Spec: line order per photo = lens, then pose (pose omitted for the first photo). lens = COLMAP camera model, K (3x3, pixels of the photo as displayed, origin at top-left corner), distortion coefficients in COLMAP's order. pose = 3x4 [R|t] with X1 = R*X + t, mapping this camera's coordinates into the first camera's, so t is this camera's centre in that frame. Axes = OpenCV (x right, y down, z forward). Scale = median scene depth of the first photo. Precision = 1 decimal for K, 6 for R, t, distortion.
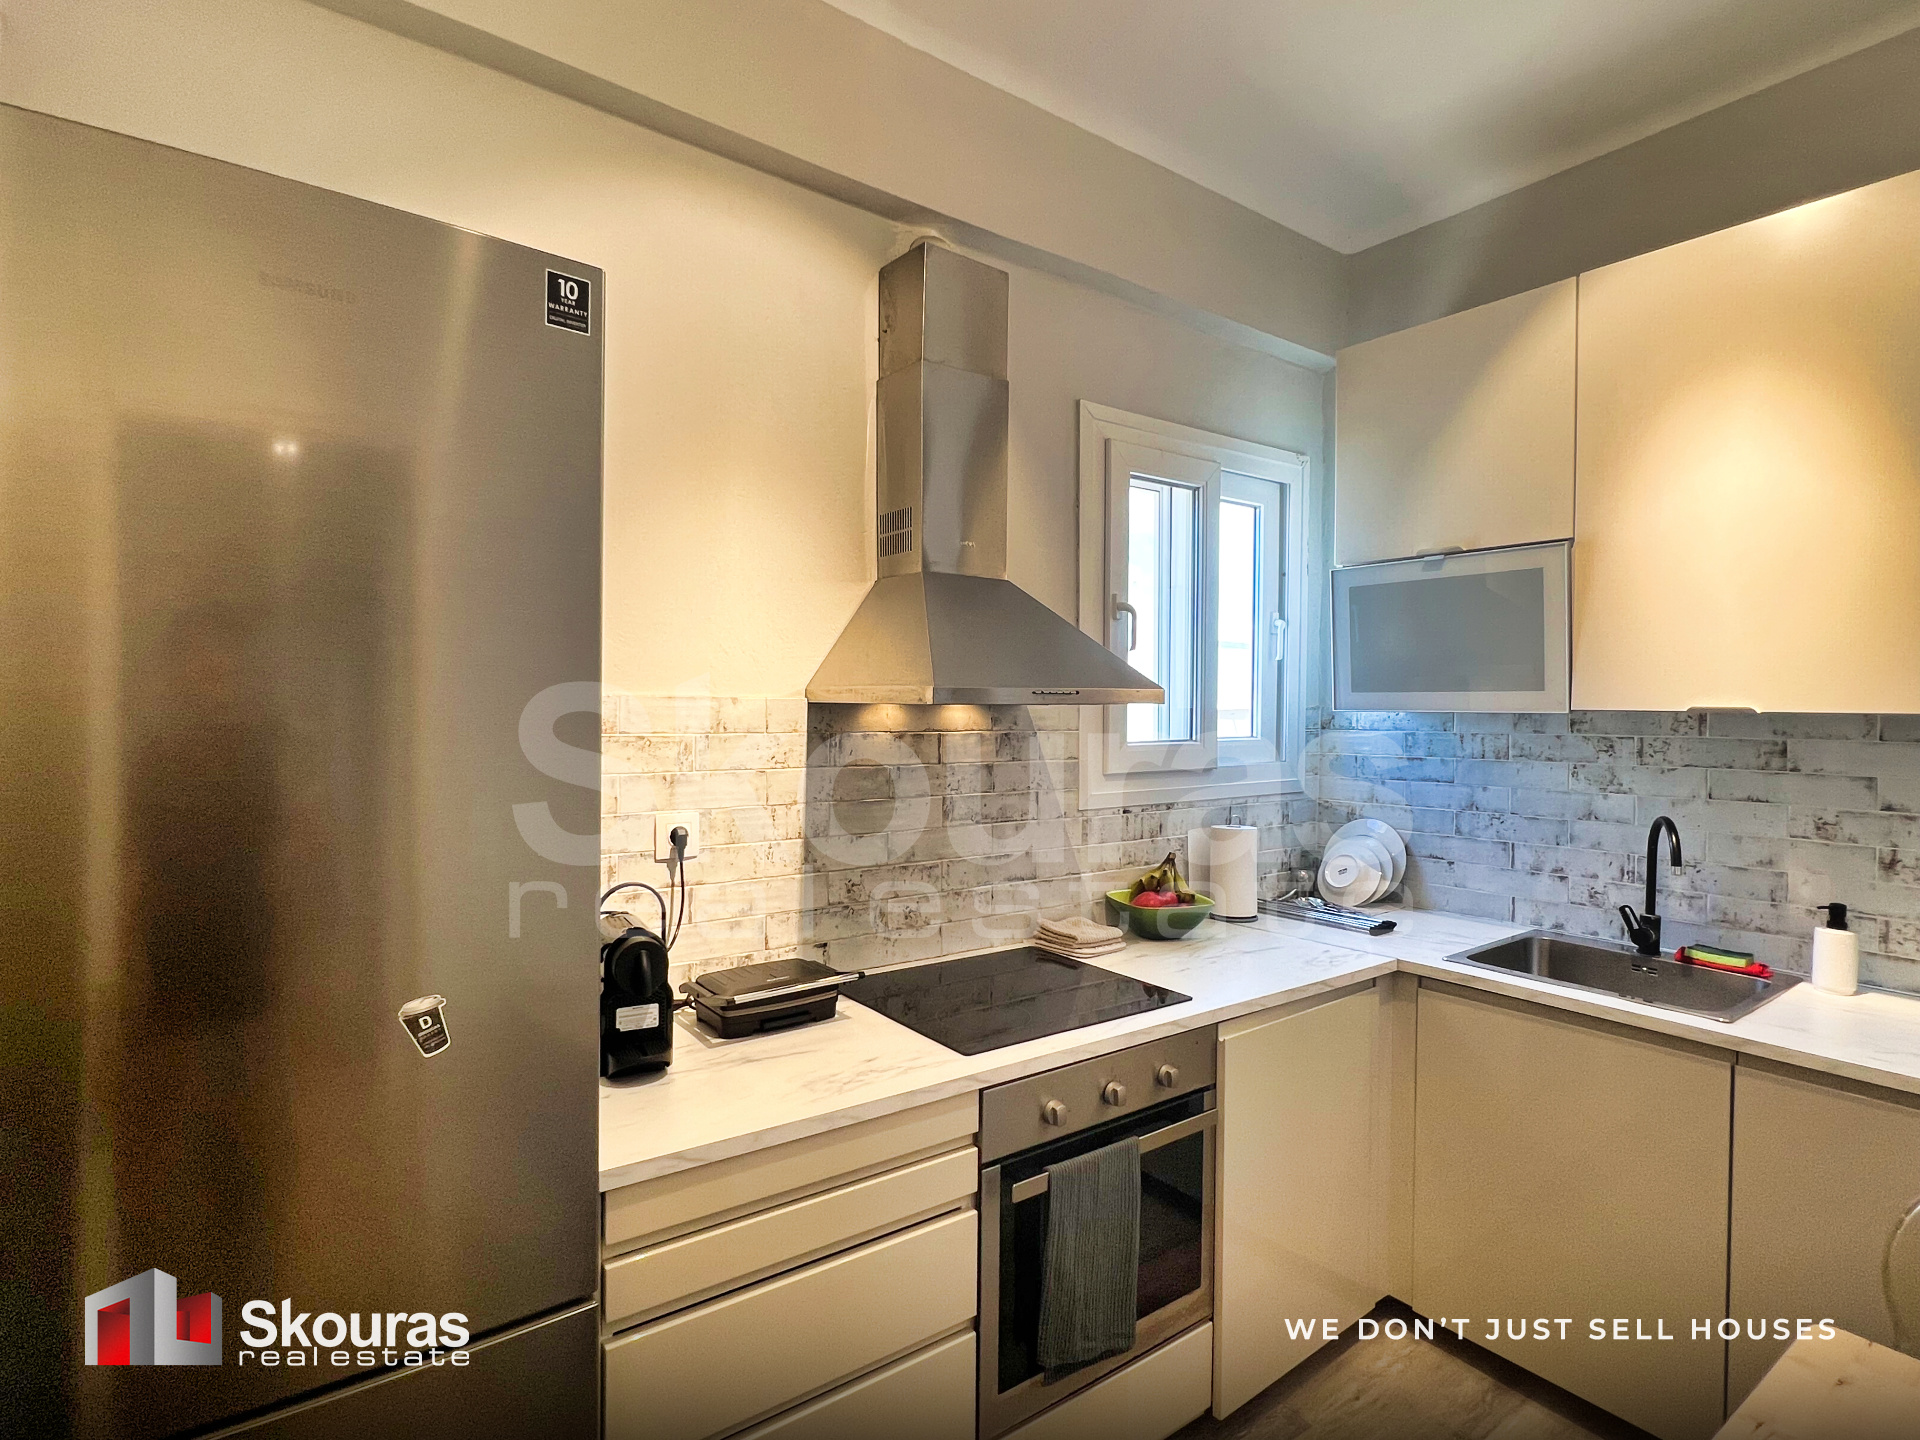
lens RADIAL K [[961.7, 0, 953.6], [0, 961.7, 720.5], [0, 0, 1]] dist [-0.007627, 0.002593]
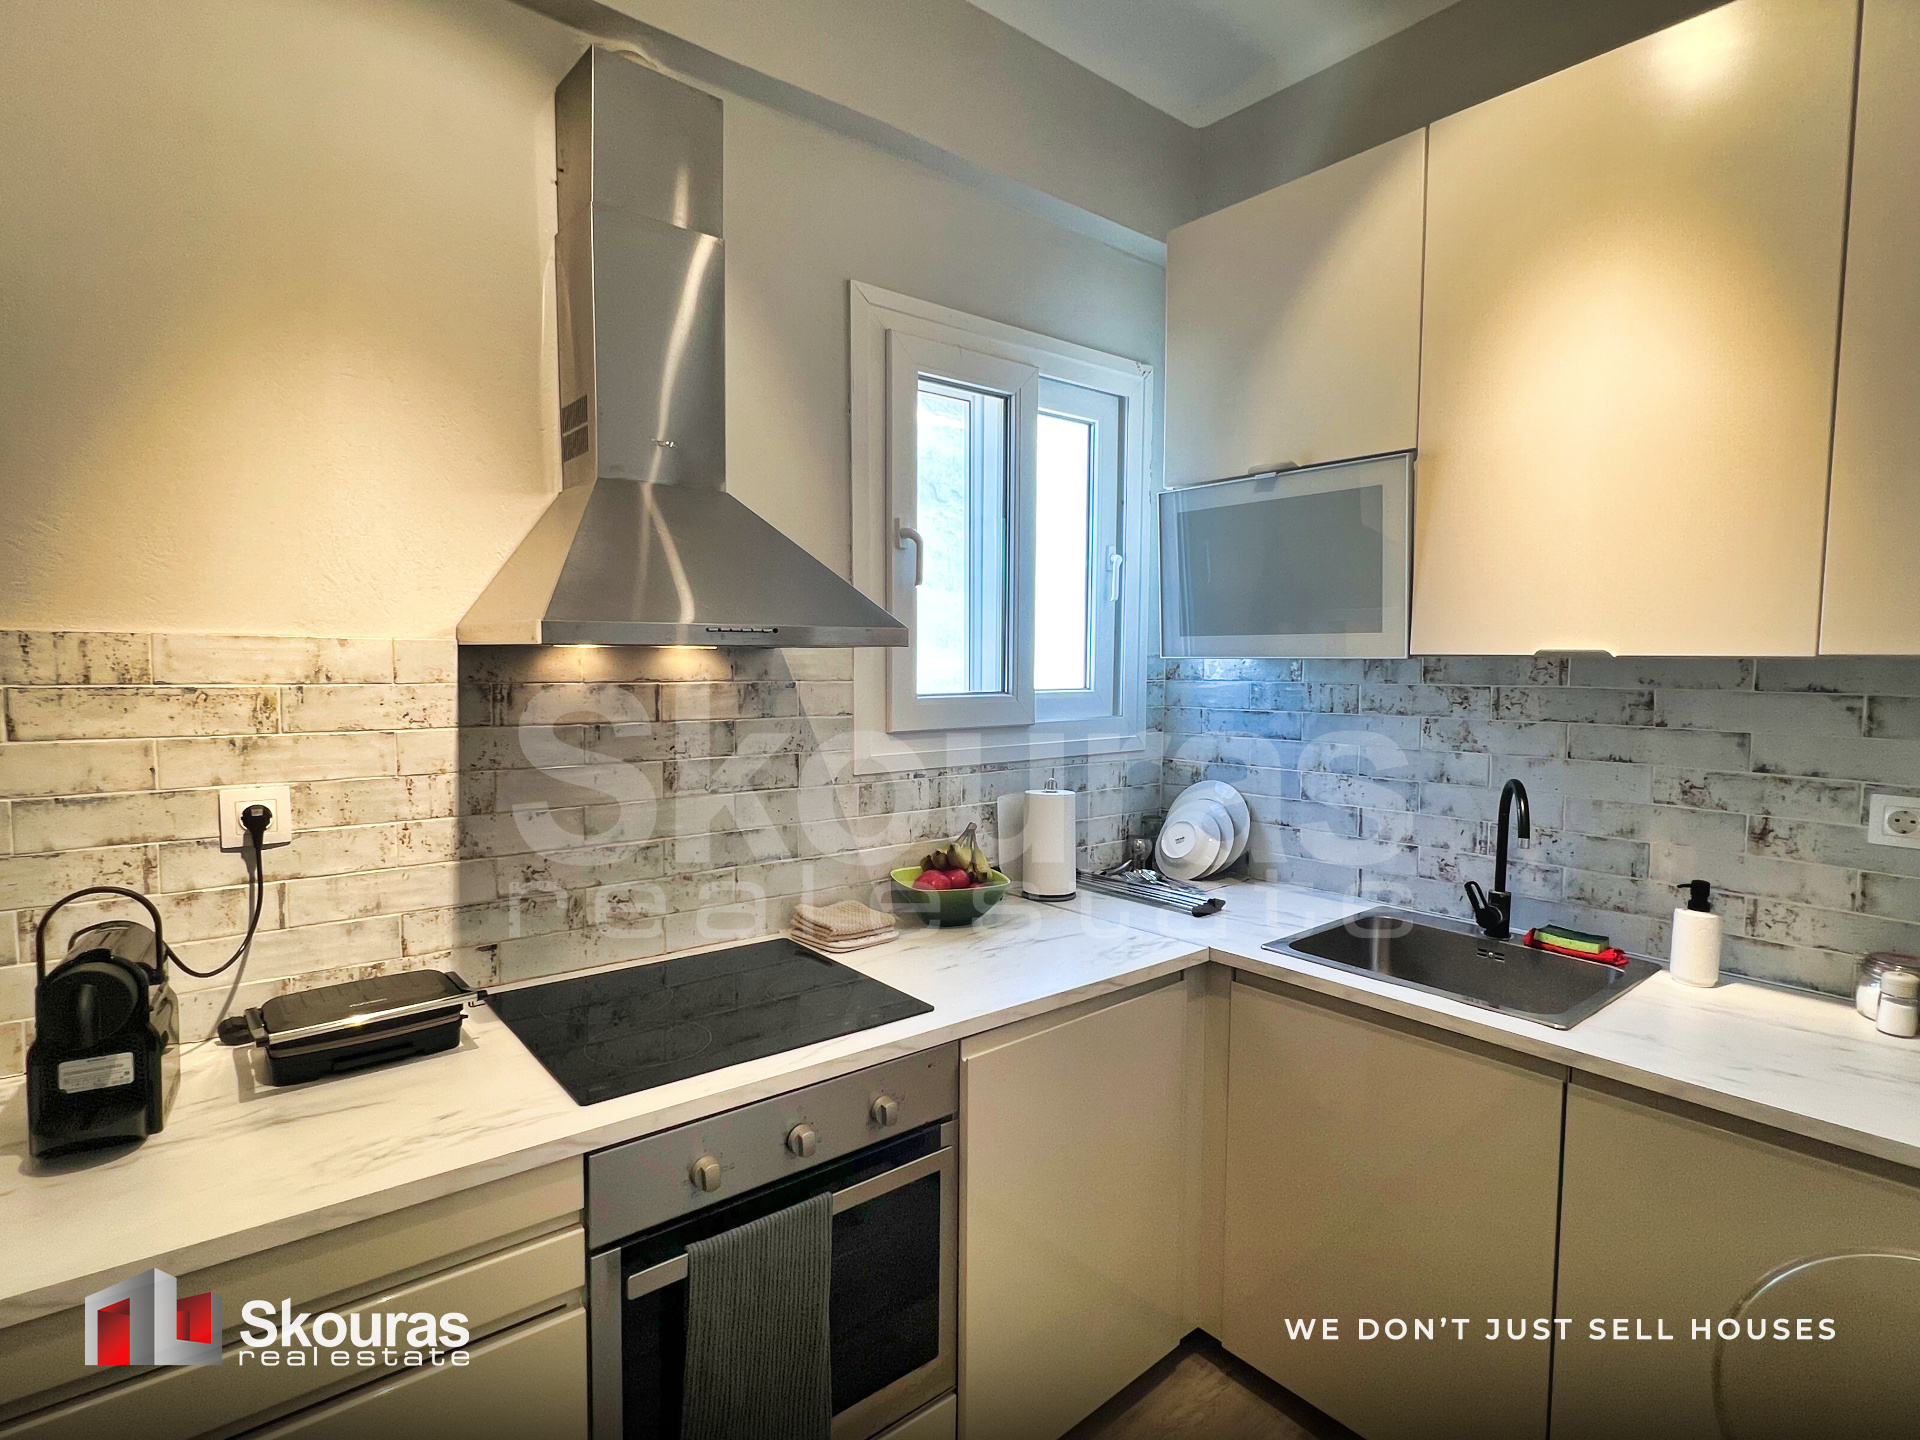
lens RADIAL K [[961.7, 0, 952.5], [0, 961.7, 719.8], [0, 0, 1]] dist [-0.007627, 0.002593]
pose [[0.998538, -0.004388, 0.053874, 0.207291], [0.001894, 0.998928, 0.046260, 0.006866], [-0.054019, -0.046090, 0.997476, 0.186180]]
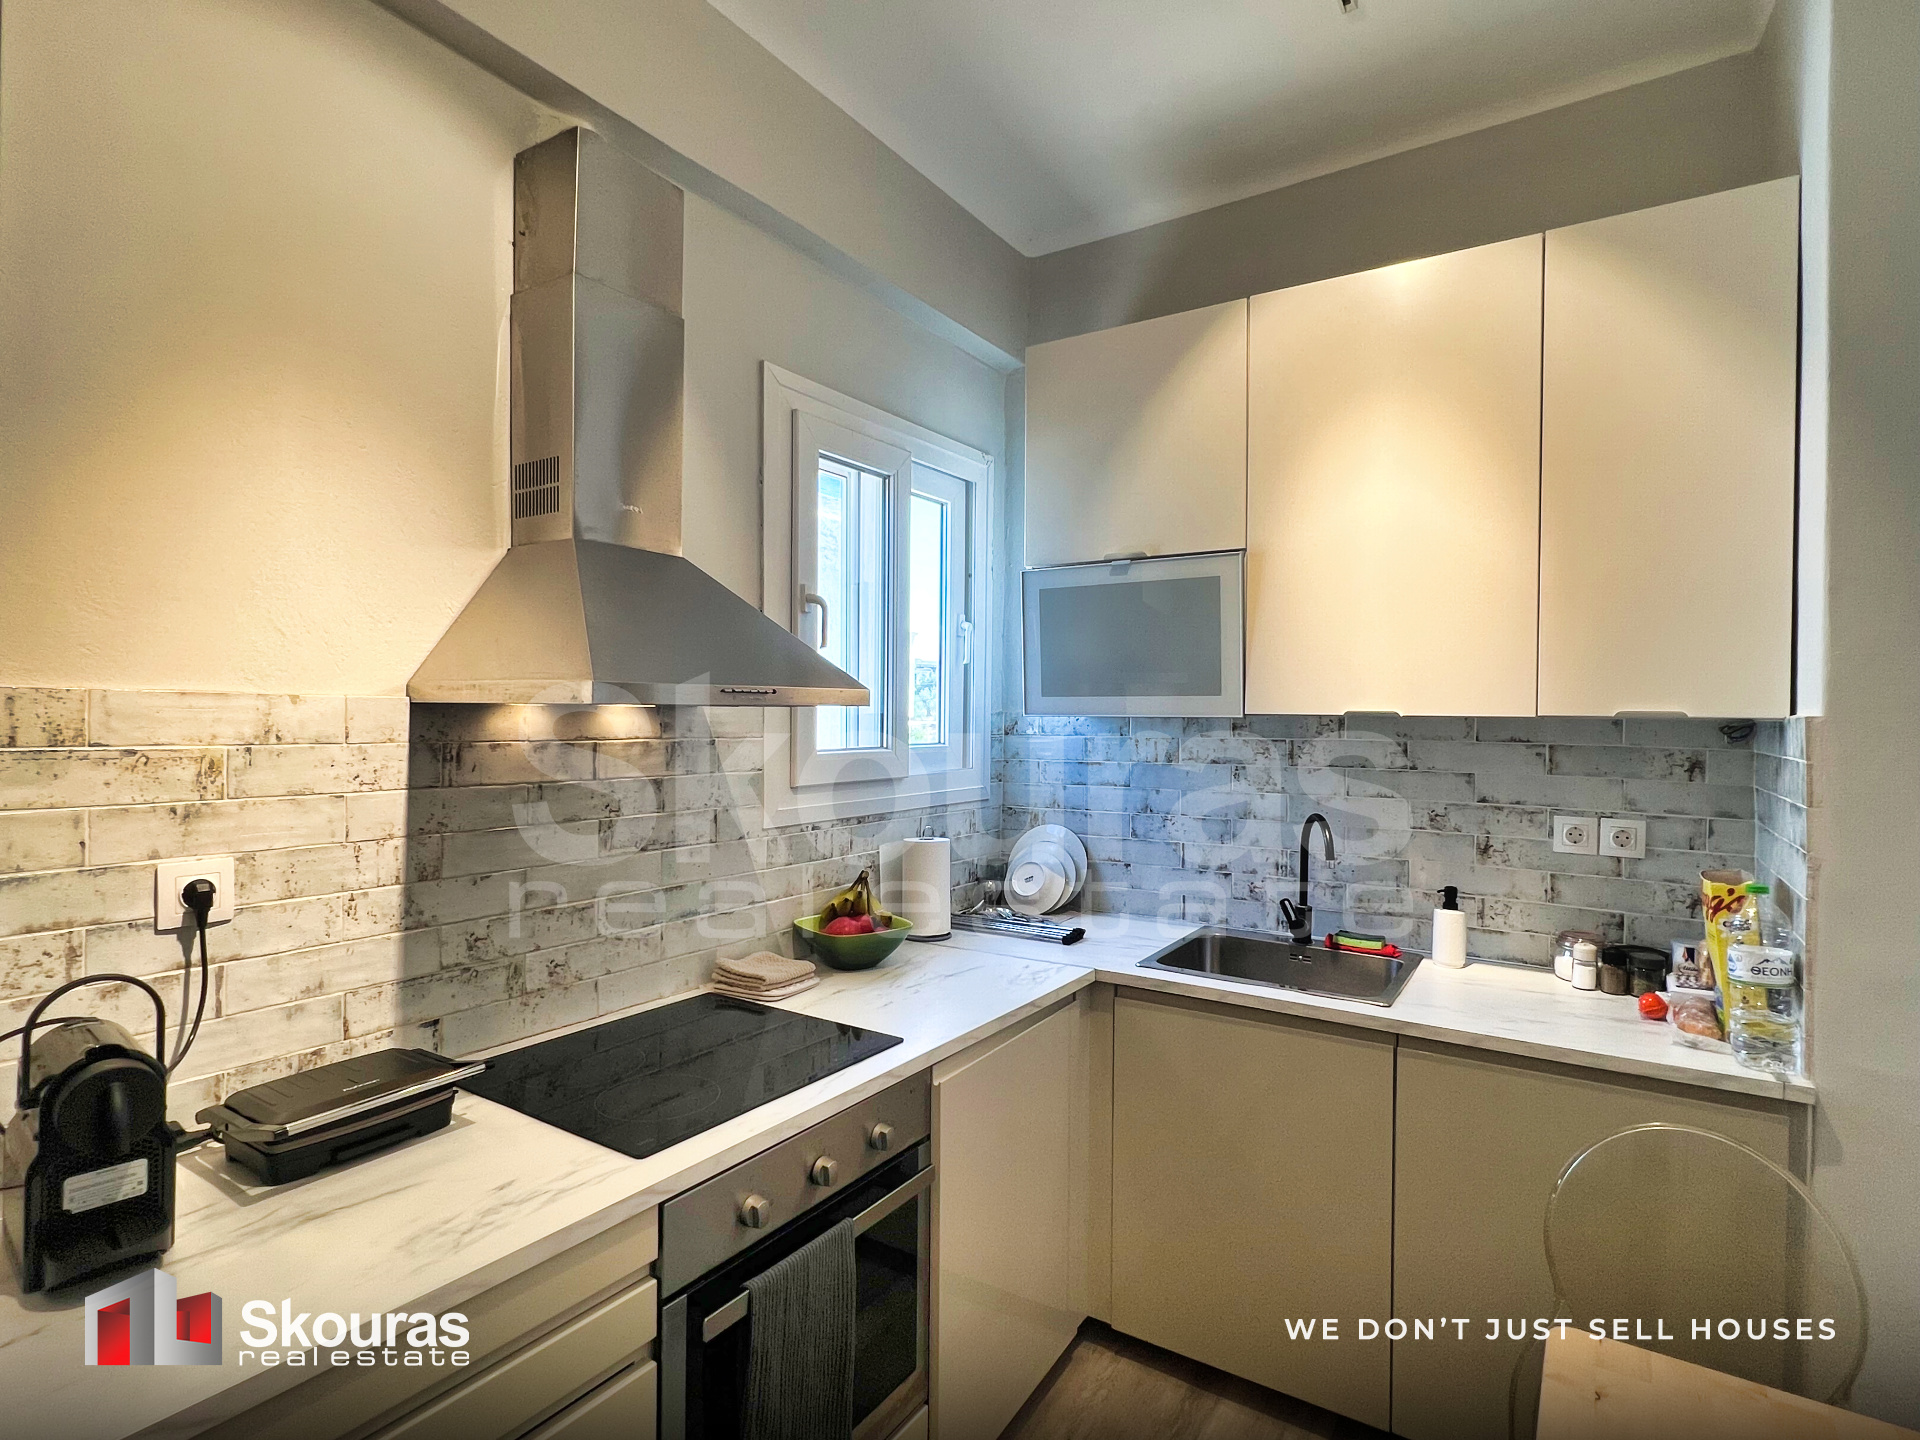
lens RADIAL K [[961.7, 0, 953.5], [0, 961.7, 719.1], [0, 0, 1]] dist [-0.007627, 0.002593]
pose [[0.937063, -0.000845, 0.349160, -0.014926], [0.004640, 0.999939, -0.010035, 0.003519], [-0.349130, 0.011023, 0.937010, 0.144405]]
